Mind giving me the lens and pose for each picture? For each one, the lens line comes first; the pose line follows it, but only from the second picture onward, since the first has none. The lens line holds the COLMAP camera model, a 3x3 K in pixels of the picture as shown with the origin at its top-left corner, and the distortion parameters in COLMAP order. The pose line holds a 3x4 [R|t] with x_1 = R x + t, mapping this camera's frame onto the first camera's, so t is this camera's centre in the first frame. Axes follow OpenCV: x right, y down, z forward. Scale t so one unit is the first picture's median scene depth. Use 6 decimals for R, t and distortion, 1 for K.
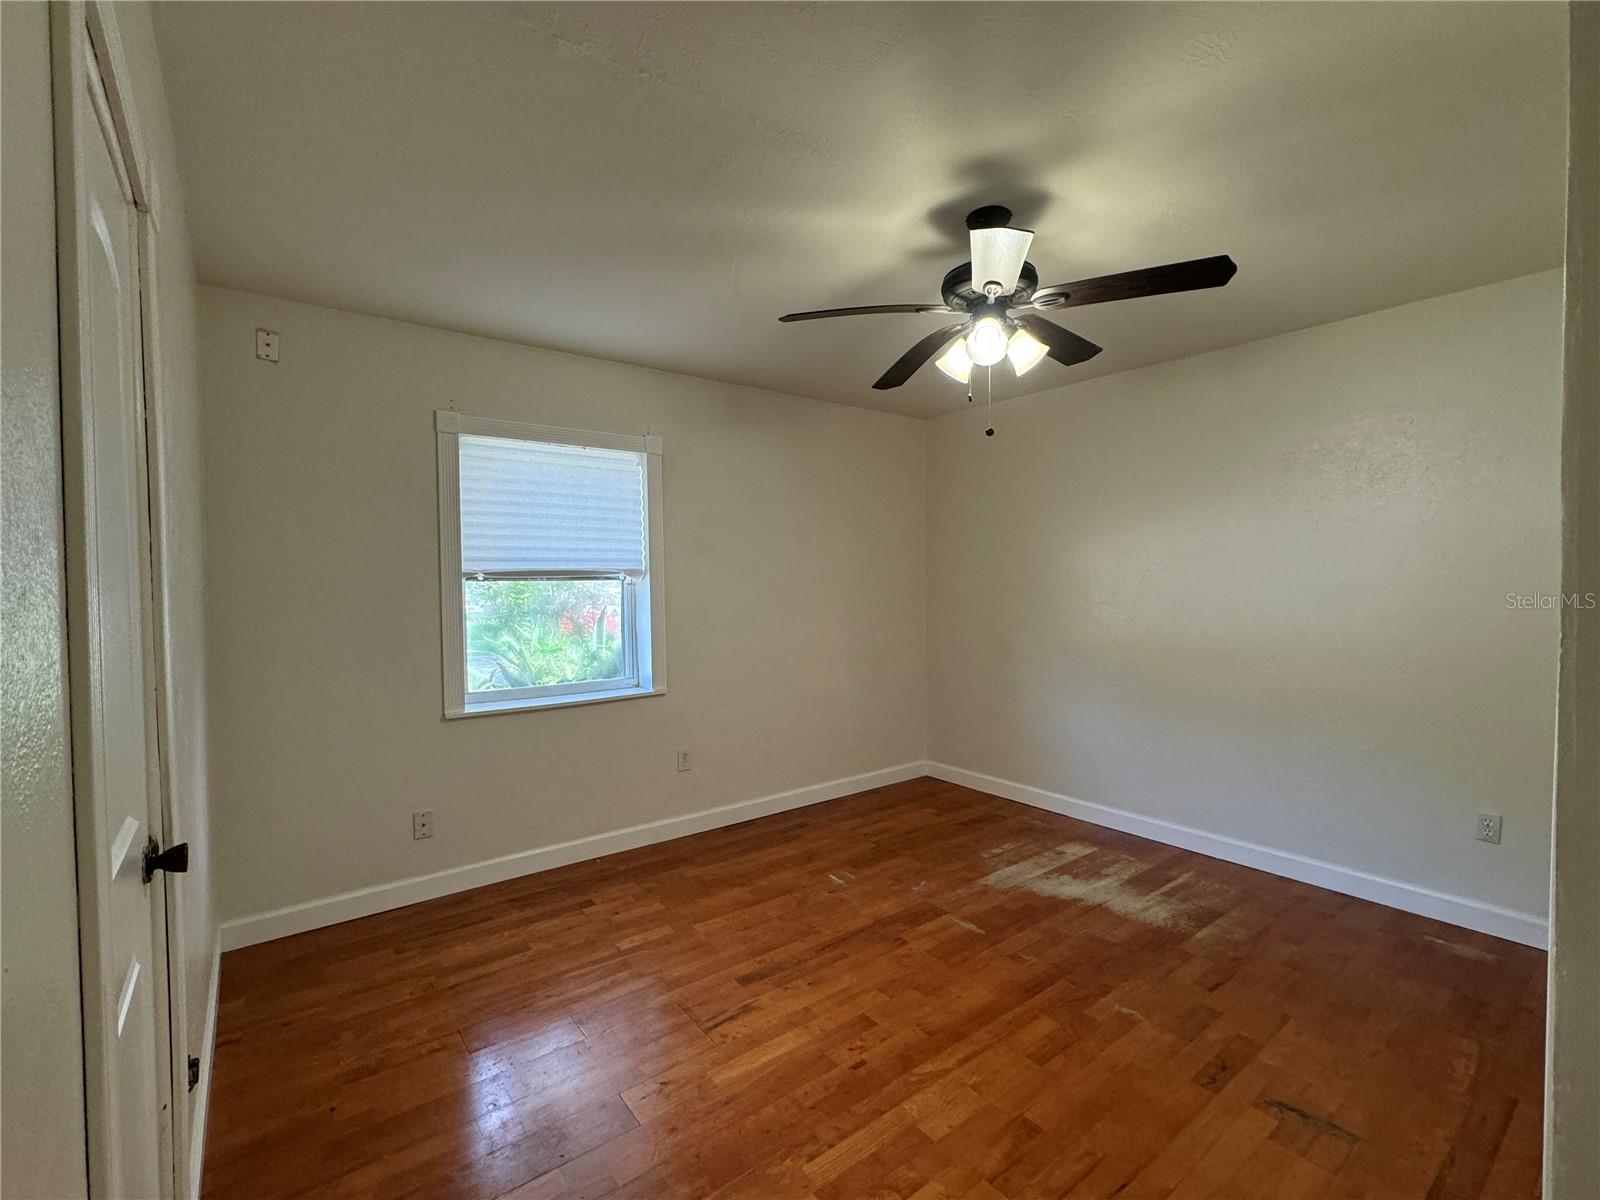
lens RADIAL K [[713.4, 0, 800.0], [0, 713.4, 600.0], [0, 0, 1]] dist [-0.000784, 0.000221]
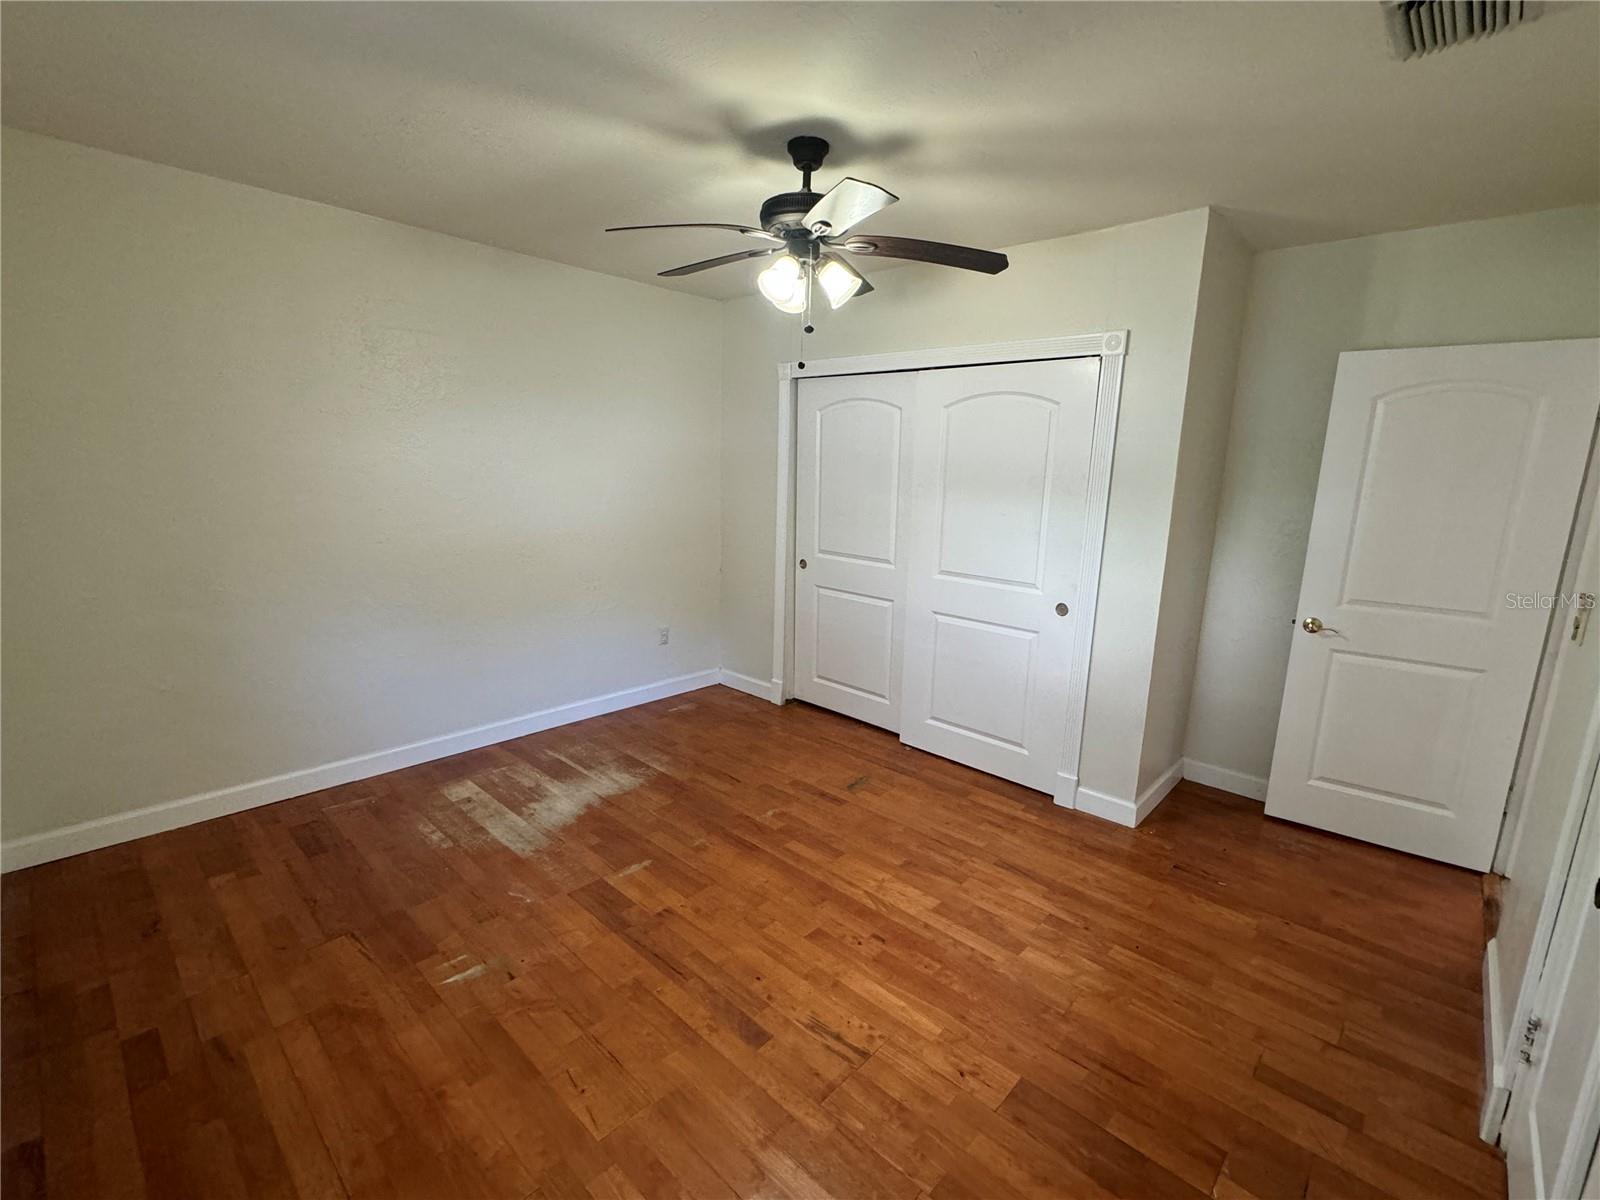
lens RADIAL K [[713.4, 0, 800.0], [0, 713.4, 600.0], [0, 0, 1]] dist [-0.000784, 0.000221]
pose [[-0.165255, -0.187649, 0.968235, -0.638252], [-0.003495, 0.981838, 0.189689, -0.072399], [-0.986245, 0.027963, -0.162910, 0.909610]]
